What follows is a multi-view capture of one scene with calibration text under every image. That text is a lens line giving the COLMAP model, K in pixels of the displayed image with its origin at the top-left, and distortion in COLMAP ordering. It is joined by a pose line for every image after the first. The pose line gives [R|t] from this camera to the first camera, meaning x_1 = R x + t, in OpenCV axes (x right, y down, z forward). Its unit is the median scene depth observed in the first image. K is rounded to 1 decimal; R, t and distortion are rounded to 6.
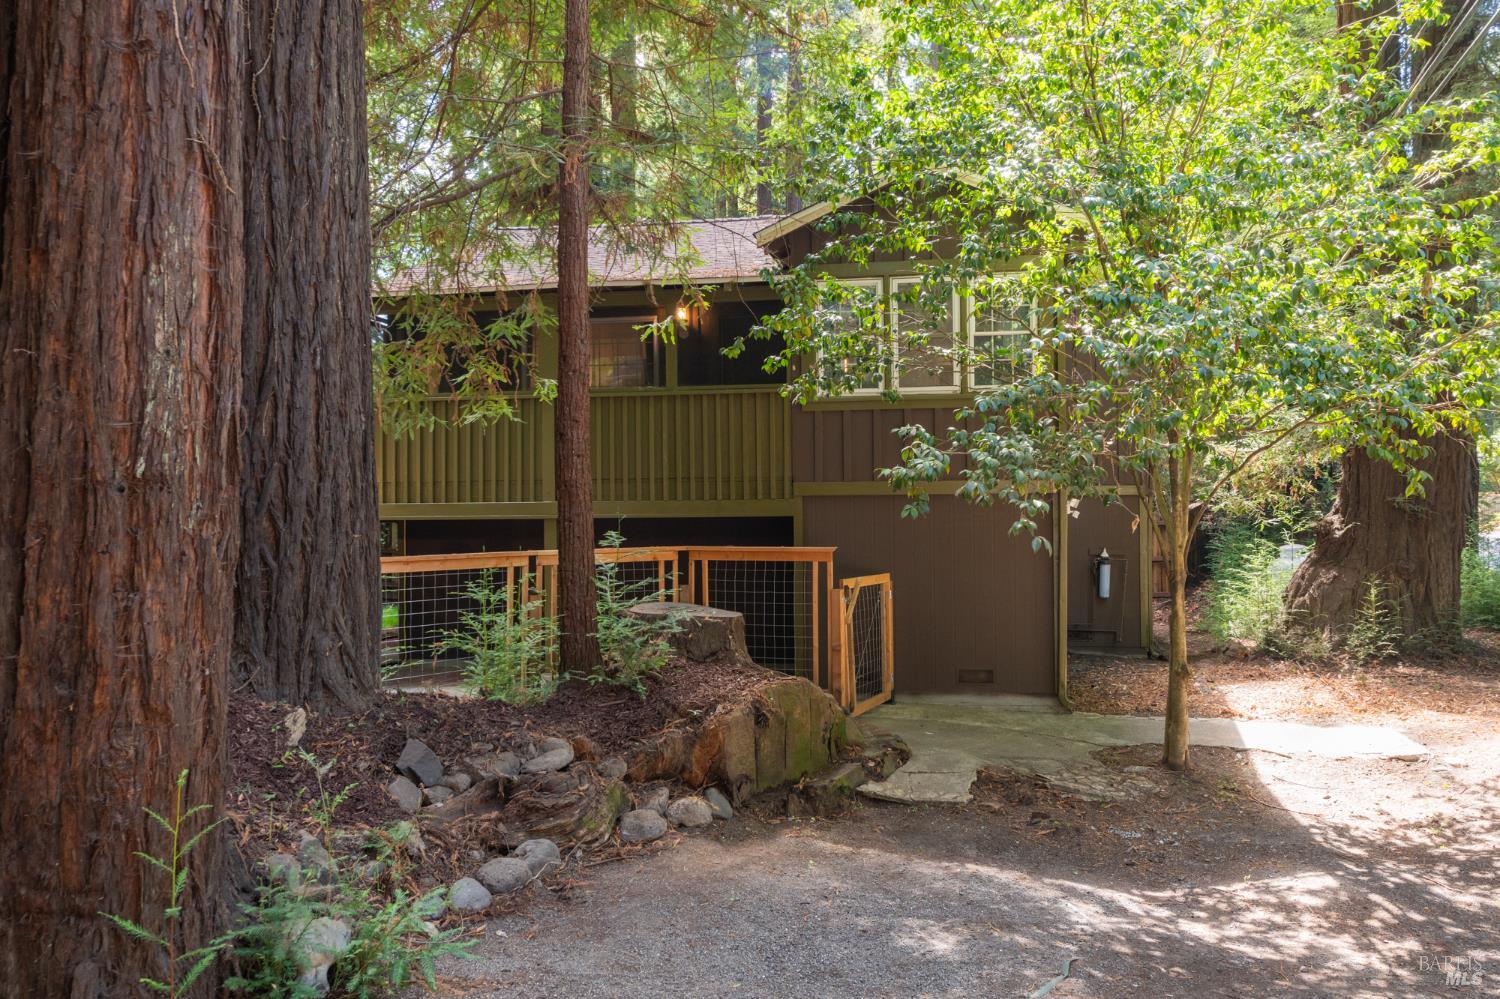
lens RADIAL K [[1006.0, 0, 732.5], [0, 1006.0, 508.8], [0, 0, 1]] dist [0.000076, -0.000285]
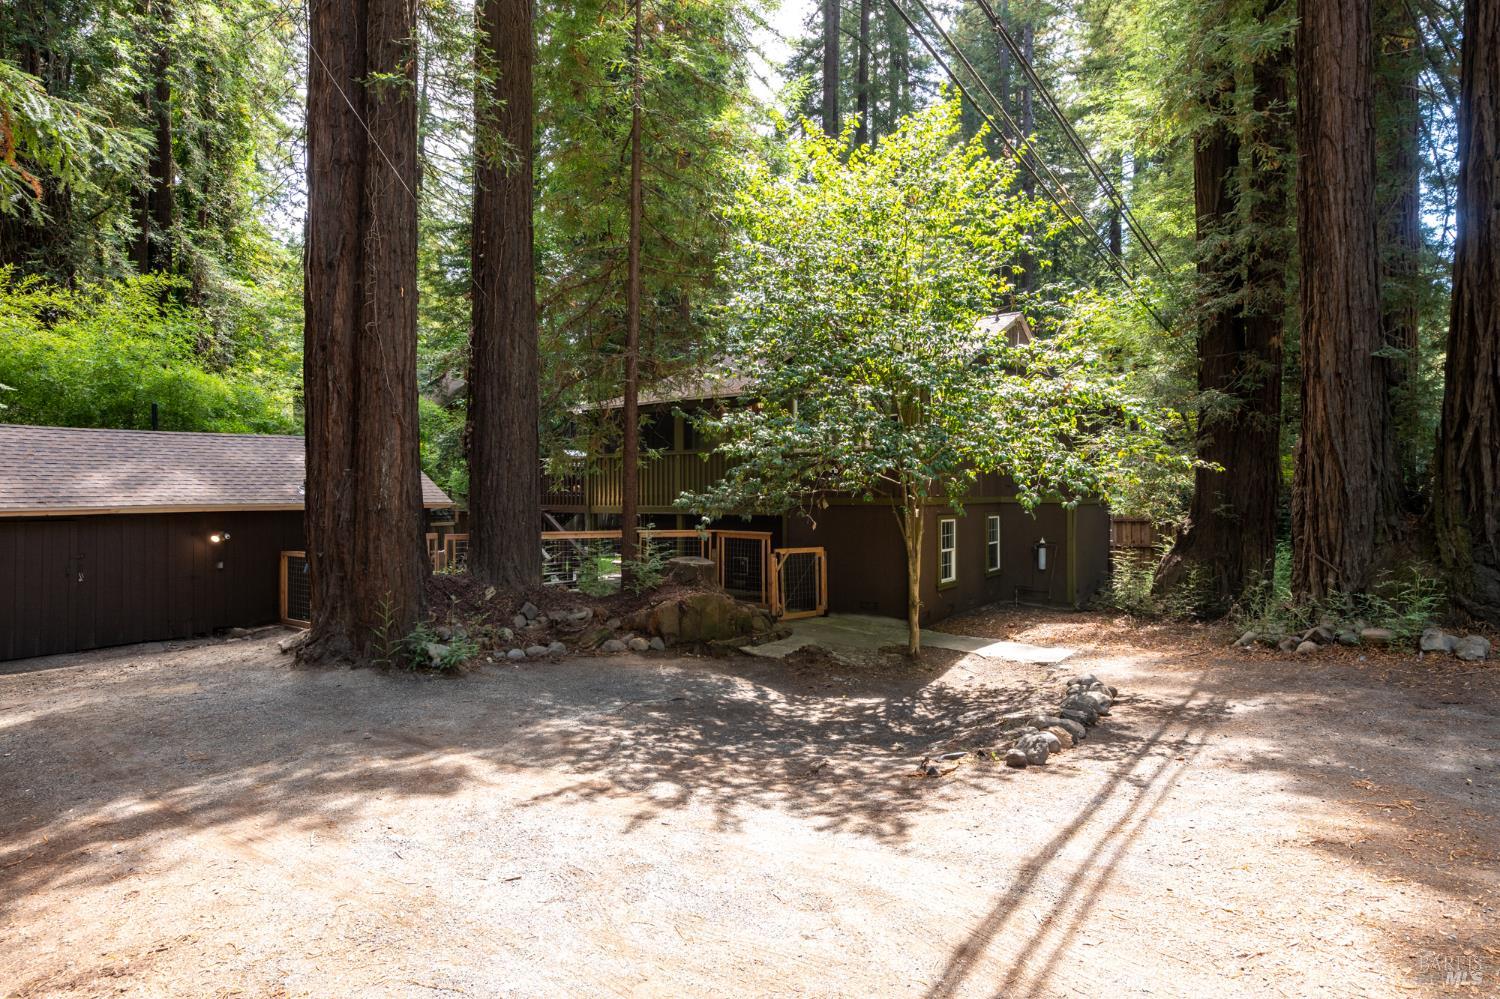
lens RADIAL K [[781.1, 0, 782.6], [0, 781.1, 504.2], [0, 0, 1]] dist [0.001528, -0.000509]
pose [[0.903648, 0.011120, -0.428132, 1.065420], [-0.005949, 0.999892, 0.013414, -0.052030], [0.428235, -0.009575, 0.903616, -0.510222]]
